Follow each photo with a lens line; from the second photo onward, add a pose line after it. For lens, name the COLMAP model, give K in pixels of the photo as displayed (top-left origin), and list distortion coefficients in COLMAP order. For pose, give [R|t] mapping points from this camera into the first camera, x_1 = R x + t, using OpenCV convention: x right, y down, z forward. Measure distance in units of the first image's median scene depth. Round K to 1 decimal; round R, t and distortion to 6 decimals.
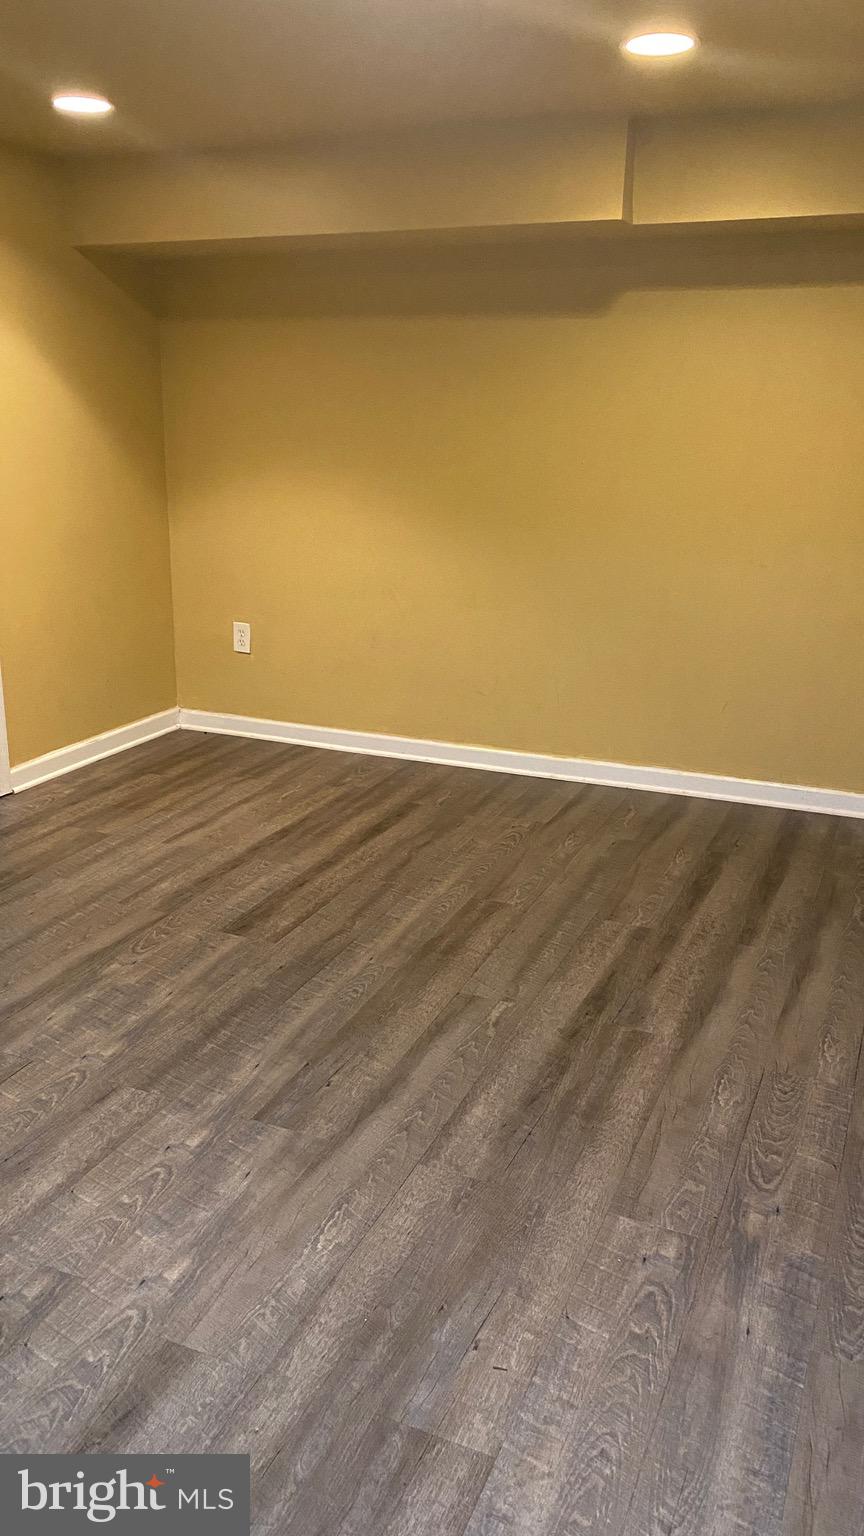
lens RADIAL K [[1169.8, 0, 432.0], [0, 1169.8, 768.0], [0, 0, 1]] dist [0.088195, -0.217327]
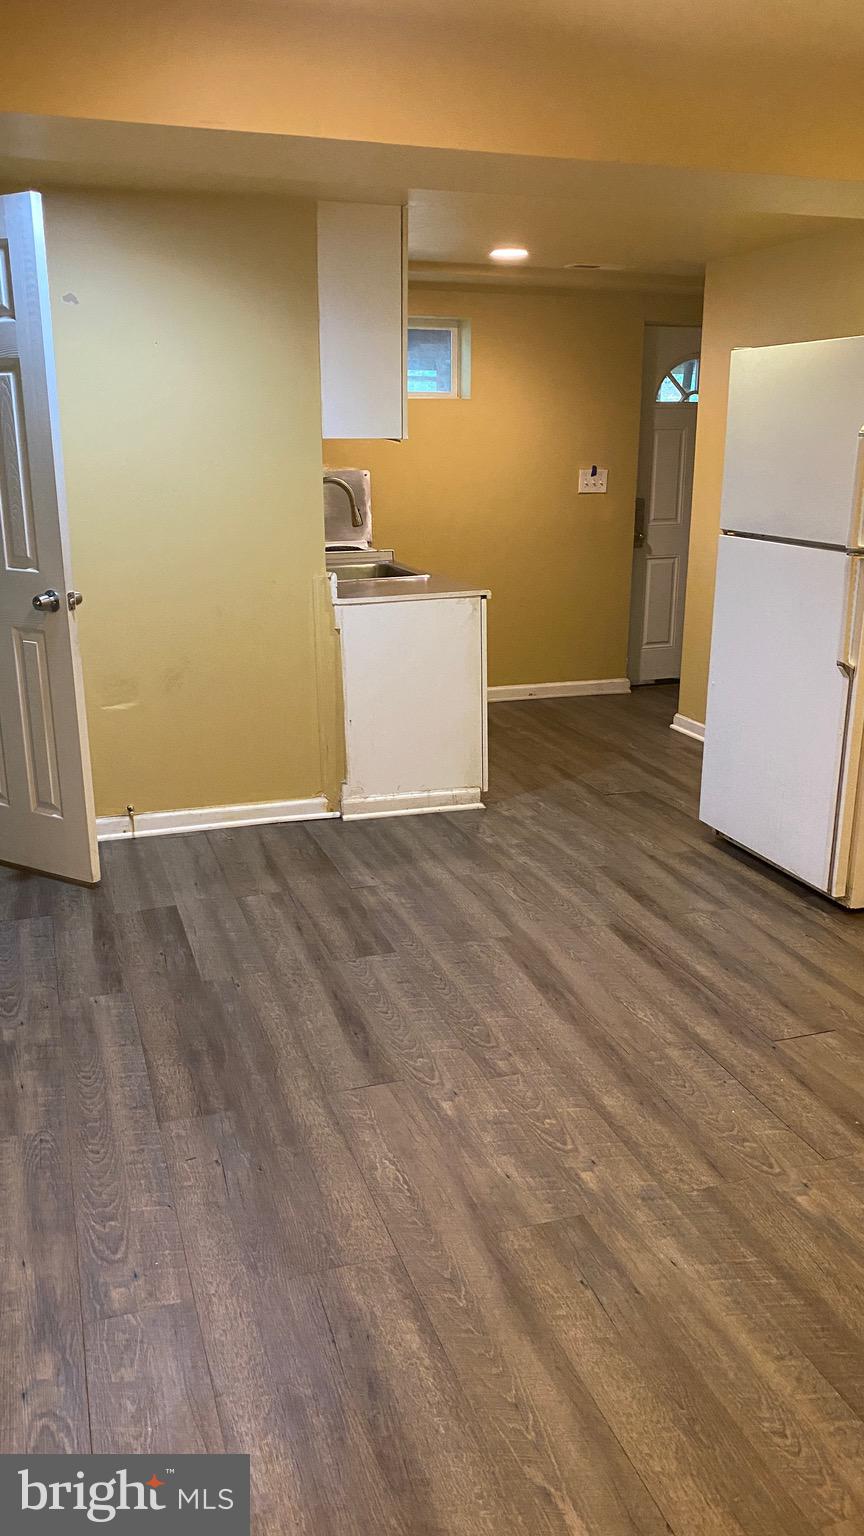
lens RADIAL K [[1167.7, 0, 425.7], [0, 1167.7, 776.8], [0, 0, 1]] dist [0.003926, -0.002422]
pose [[-0.742132, 0.176756, -0.646527, 0.405611], [-0.204023, 0.859252, 0.469106, -0.350560], [0.638447, 0.480045, -0.601616, 1.099961]]
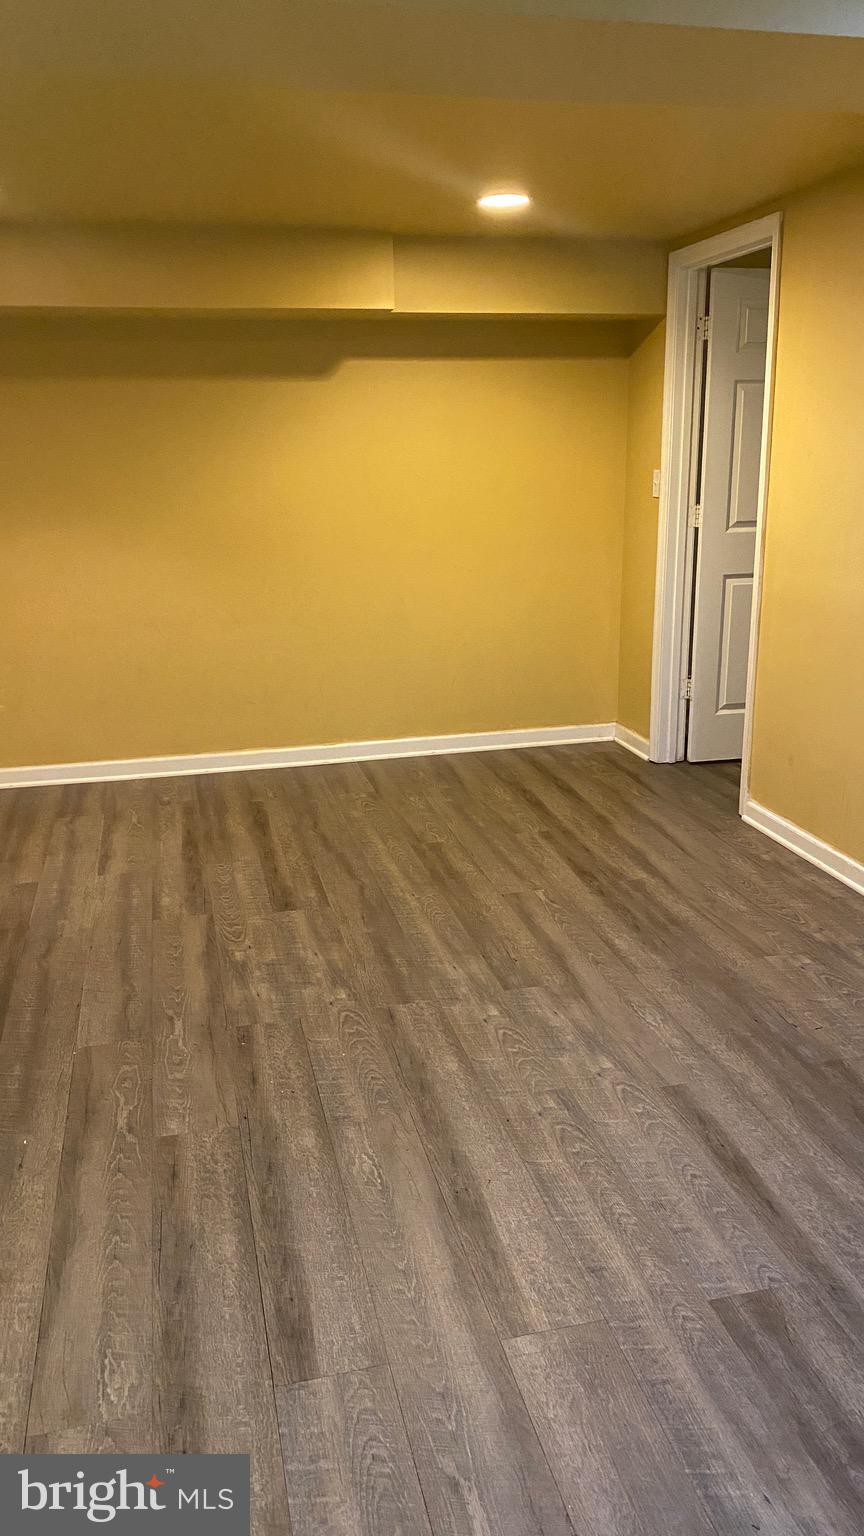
lens RADIAL K [[1167.7, 0, 425.7], [0, 1167.7, 776.8], [0, 0, 1]] dist [0.003926, -0.002422]
pose [[0.805051, -0.189031, 0.562282, -0.770303], [0.201487, 0.978652, 0.040529, -0.008919], [-0.557940, 0.080664, 0.825952, -0.049239]]
